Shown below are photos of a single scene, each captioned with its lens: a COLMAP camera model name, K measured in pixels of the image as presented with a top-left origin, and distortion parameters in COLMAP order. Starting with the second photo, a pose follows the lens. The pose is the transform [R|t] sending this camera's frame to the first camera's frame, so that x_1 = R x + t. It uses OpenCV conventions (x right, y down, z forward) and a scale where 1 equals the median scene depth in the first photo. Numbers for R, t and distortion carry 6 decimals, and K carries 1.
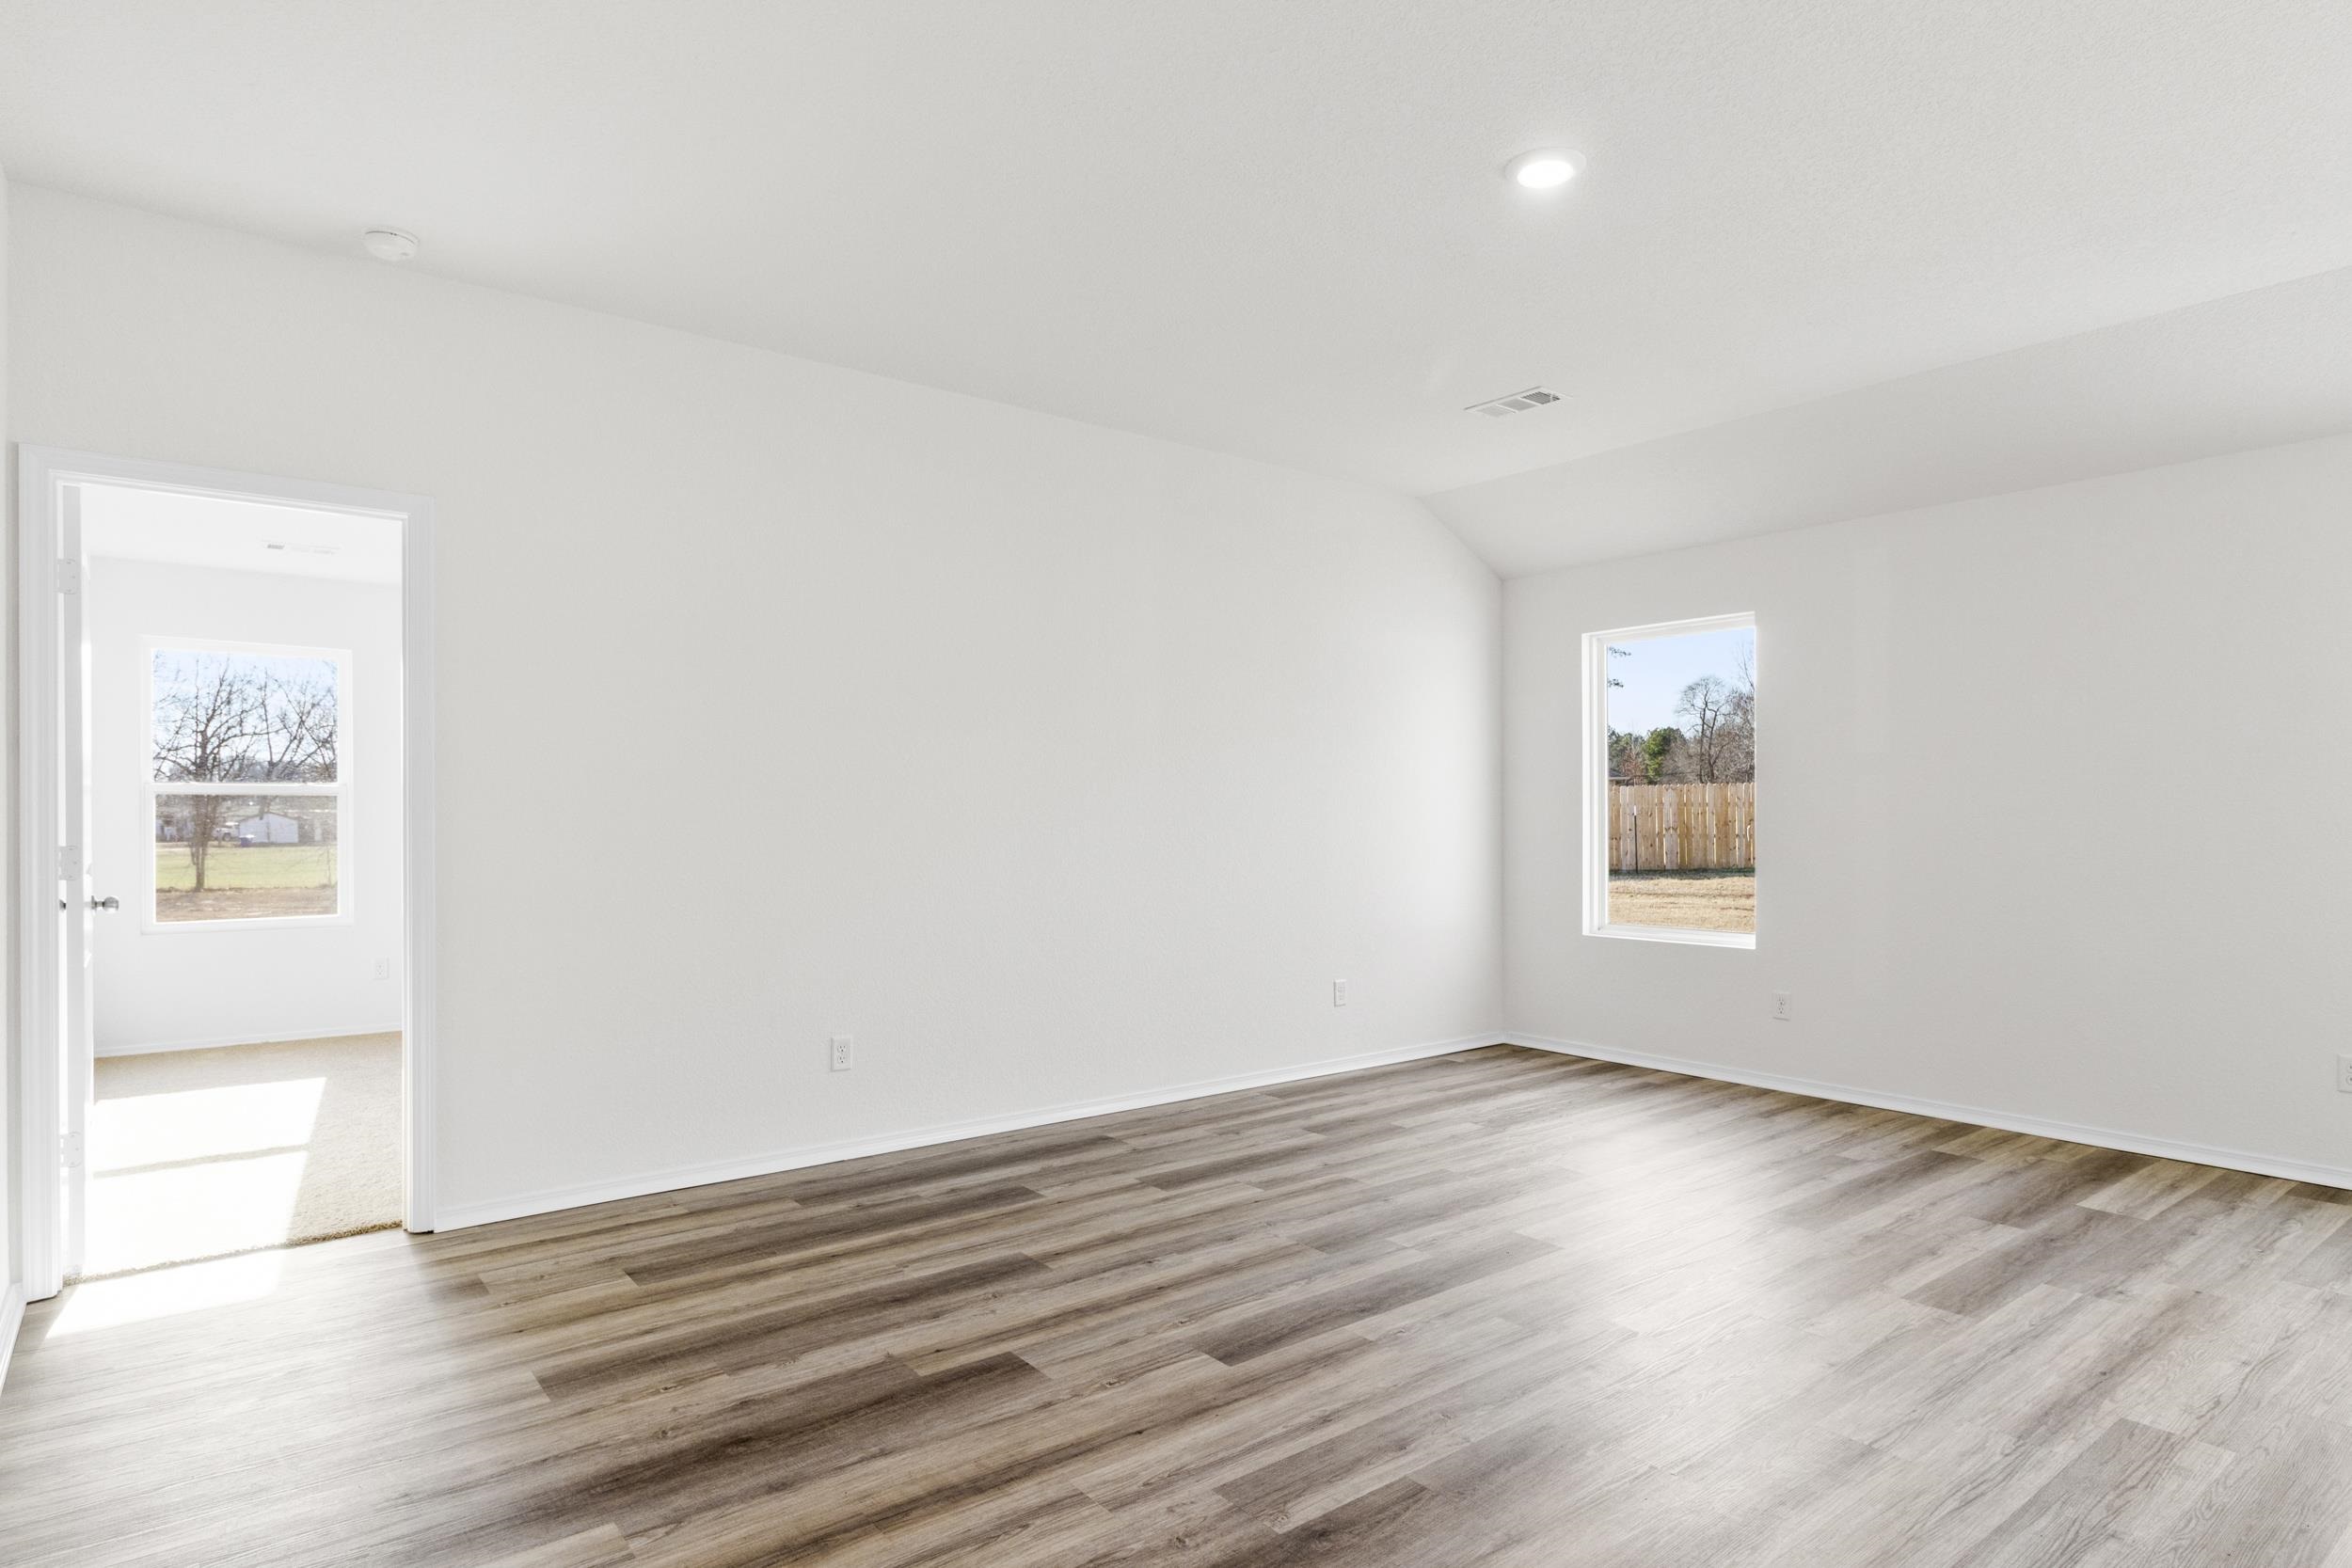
lens RADIAL K [[1278.7, 0, 1194.4], [0, 1278.7, 834.5], [0, 0, 1]] dist [0.002536, 0.000993]
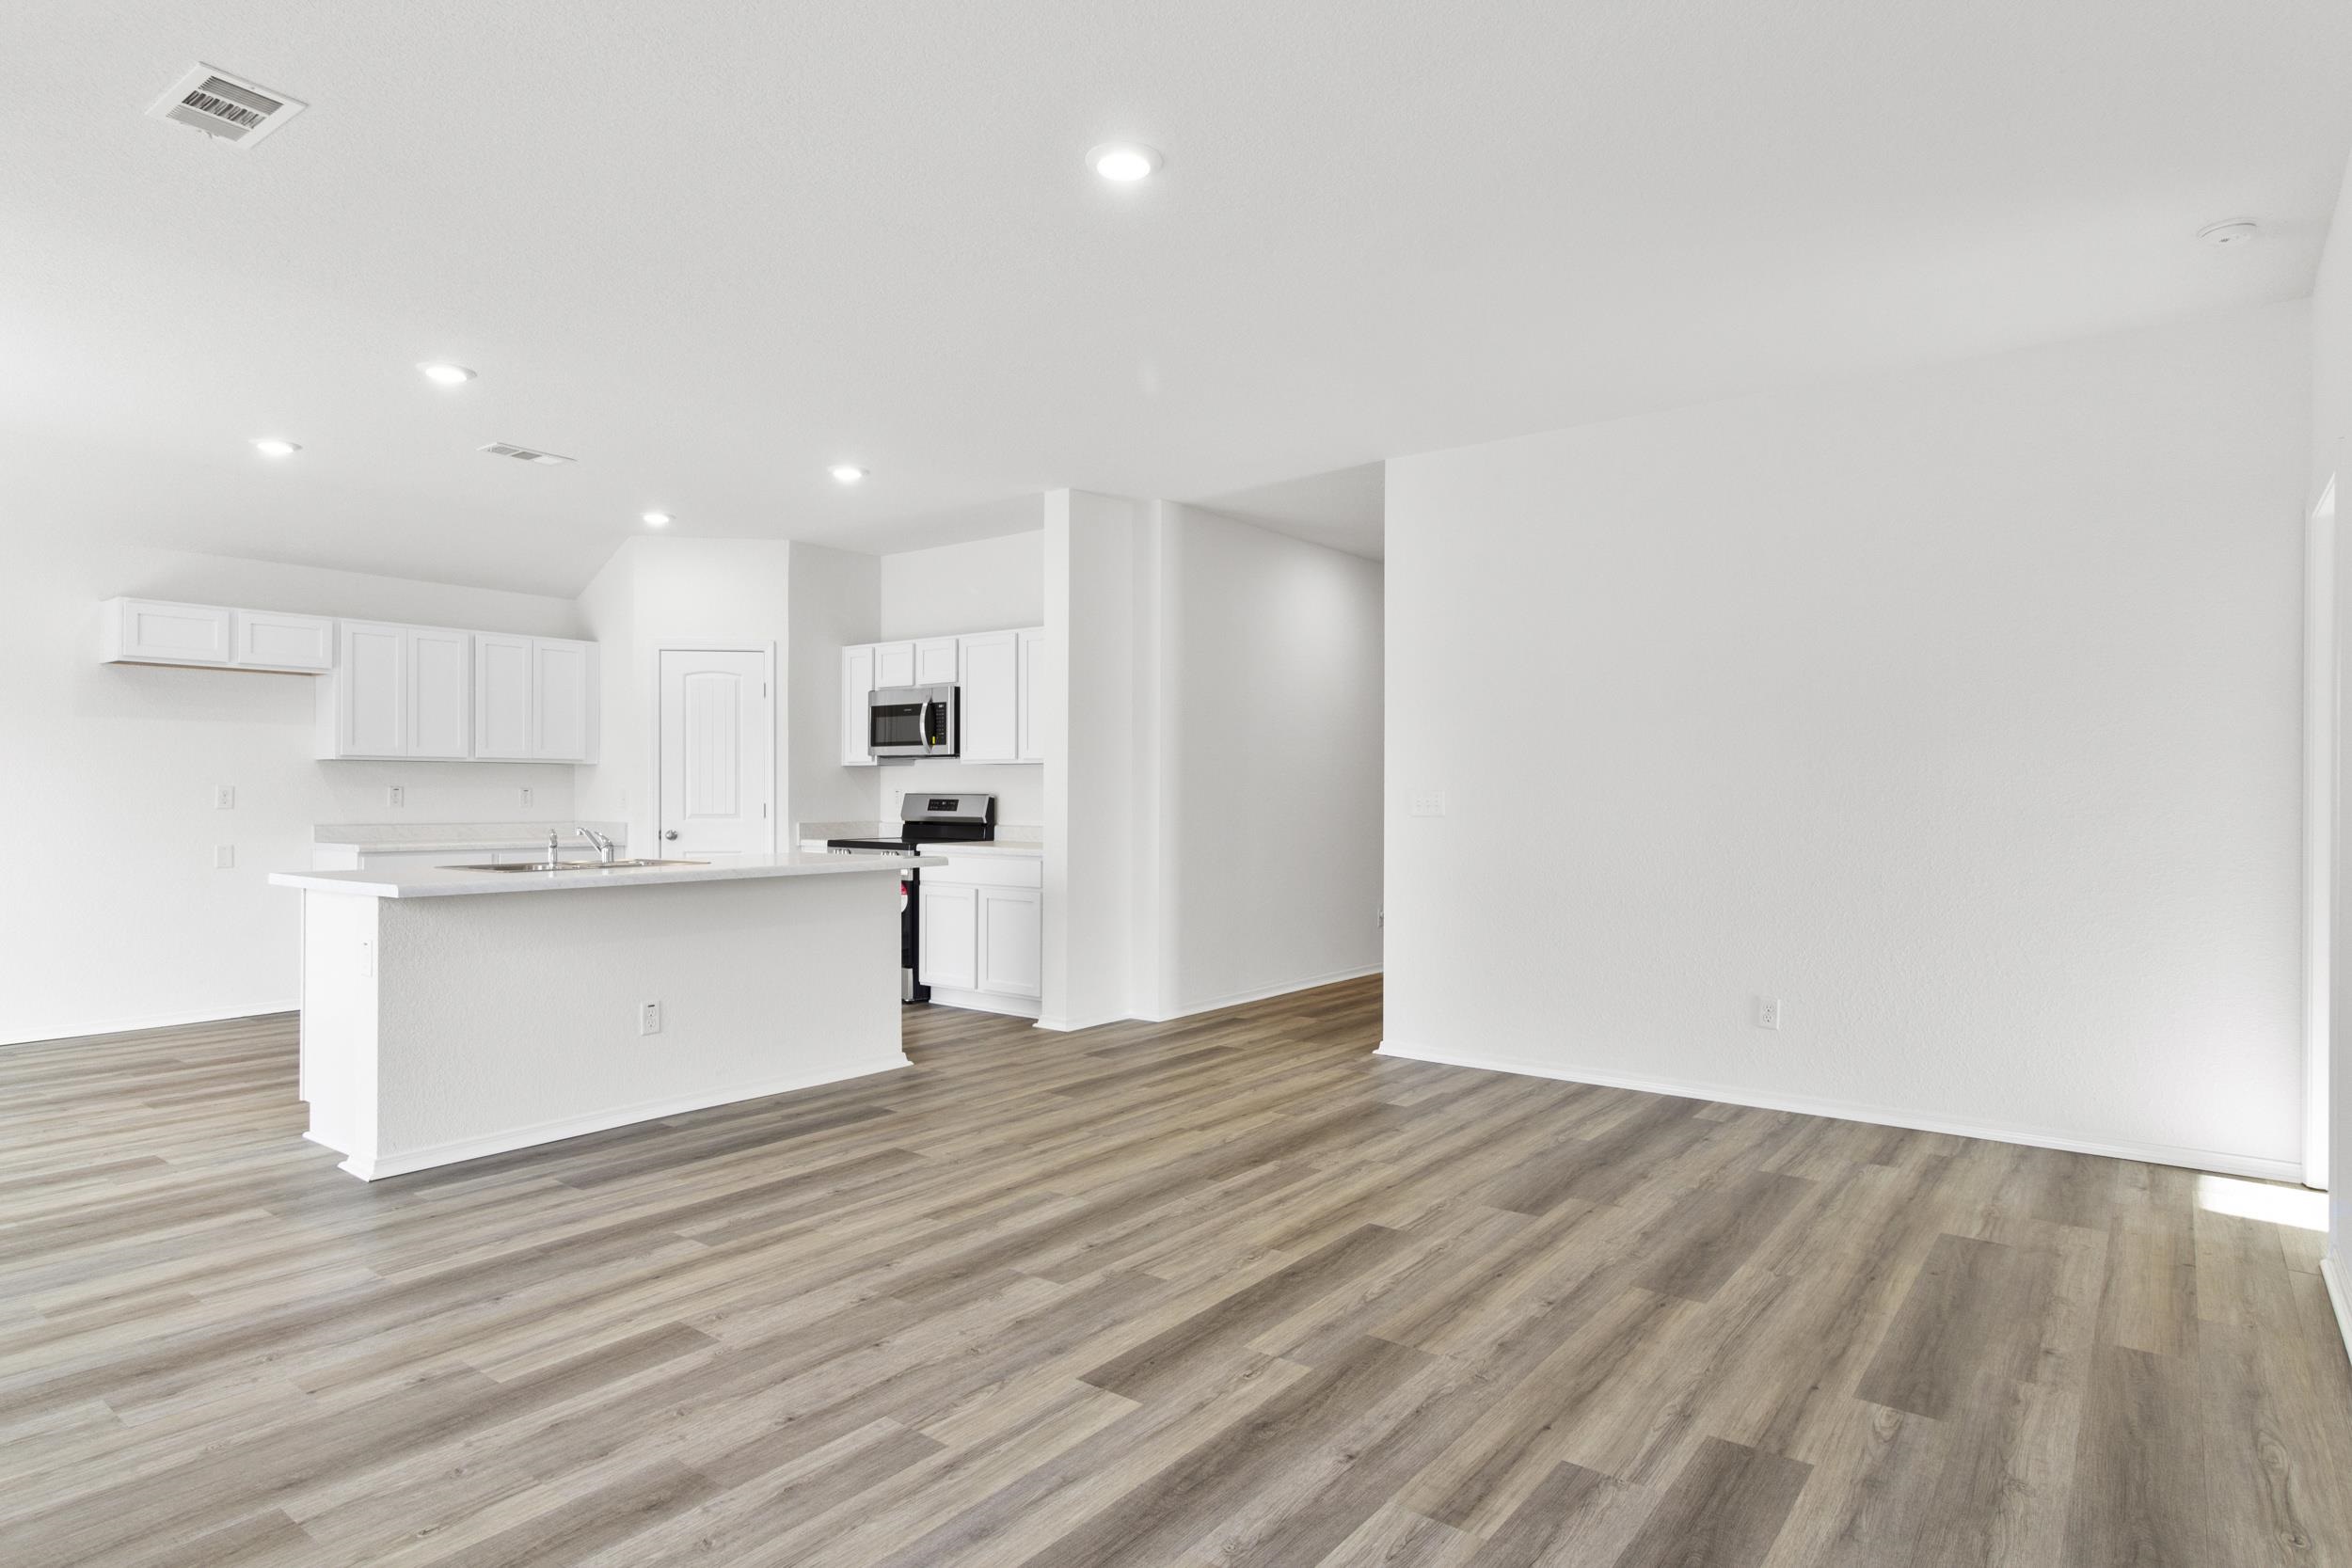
lens RADIAL K [[1278.7, 0, 1190.9], [0, 1278.7, 796.3], [0, 0, 1]] dist [0.002536, 0.000993]
pose [[-0.969803, -0.000092, -0.243889, 0.395957], [-0.004709, 0.999821, 0.018347, -0.028213], [0.243843, 0.018941, -0.969630, 1.686116]]
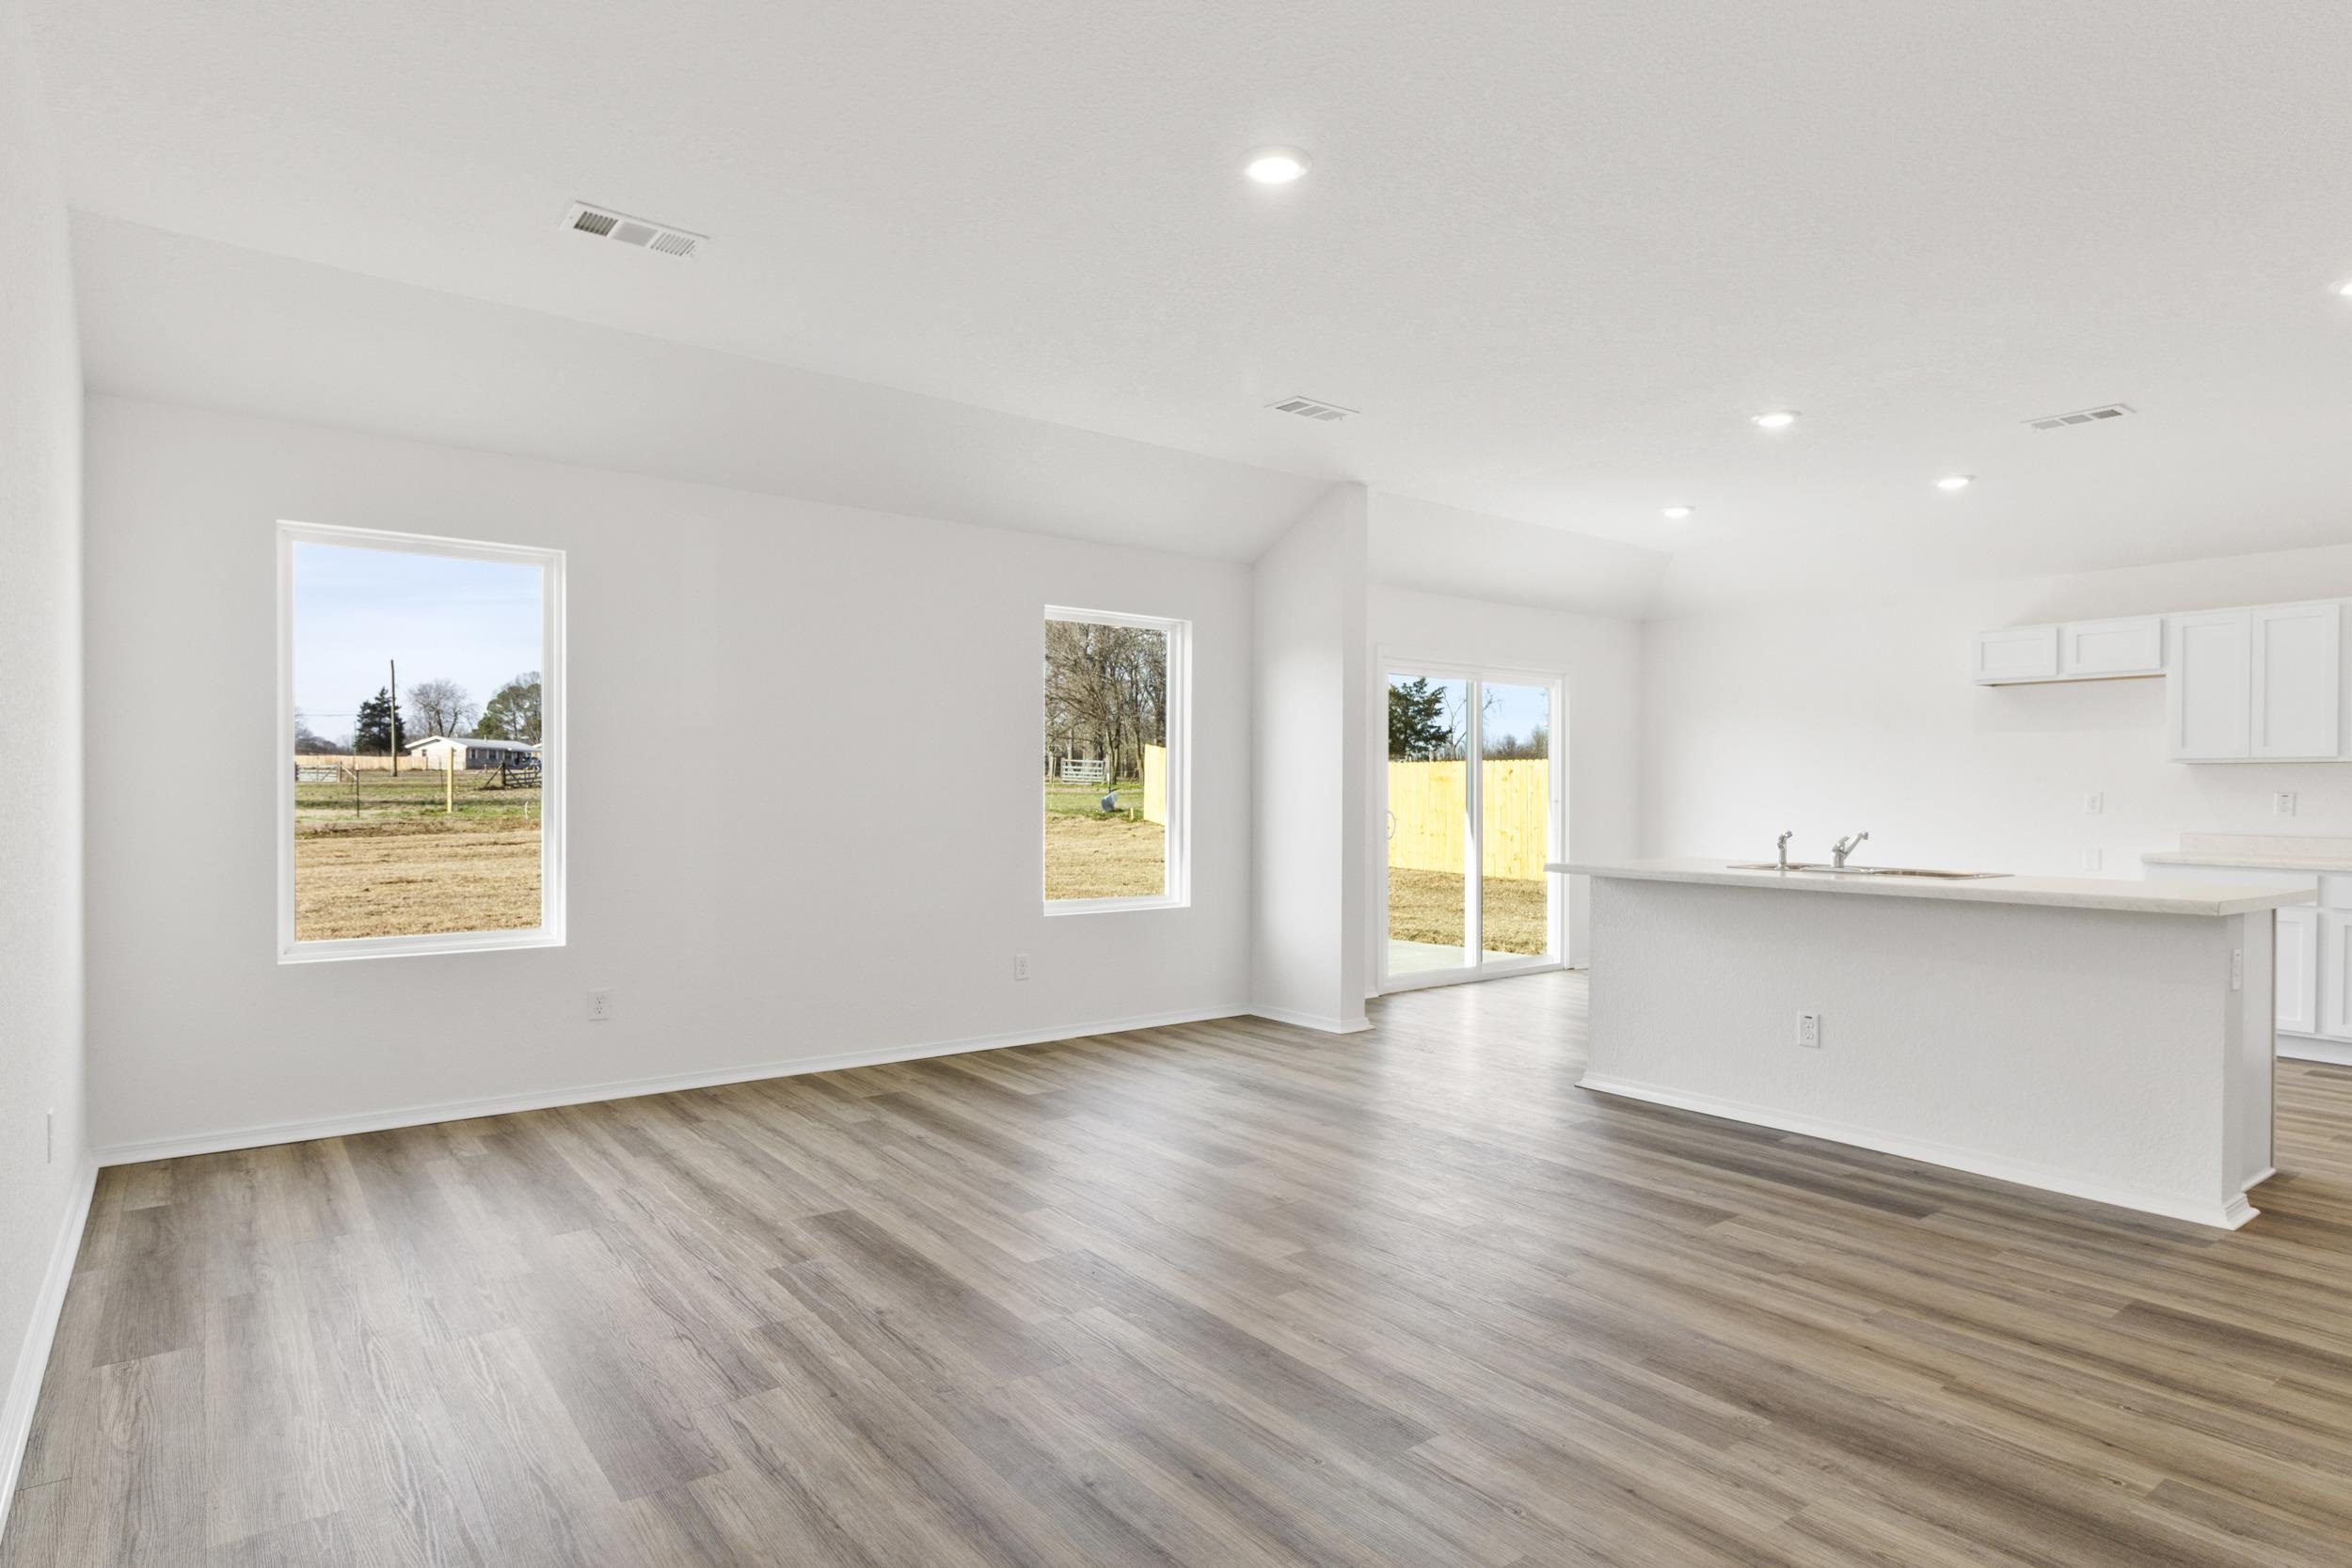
lens RADIAL K [[1278.7, 0, 1191.4], [0, 1278.7, 803.9], [0, 0, 1]] dist [0.002536, 0.000993]
pose [[0.012362, -0.008294, 0.999889, -0.636830], [0.008632, 0.999929, 0.008187, -0.012238], [-0.999886, 0.008530, 0.012433, 0.884268]]
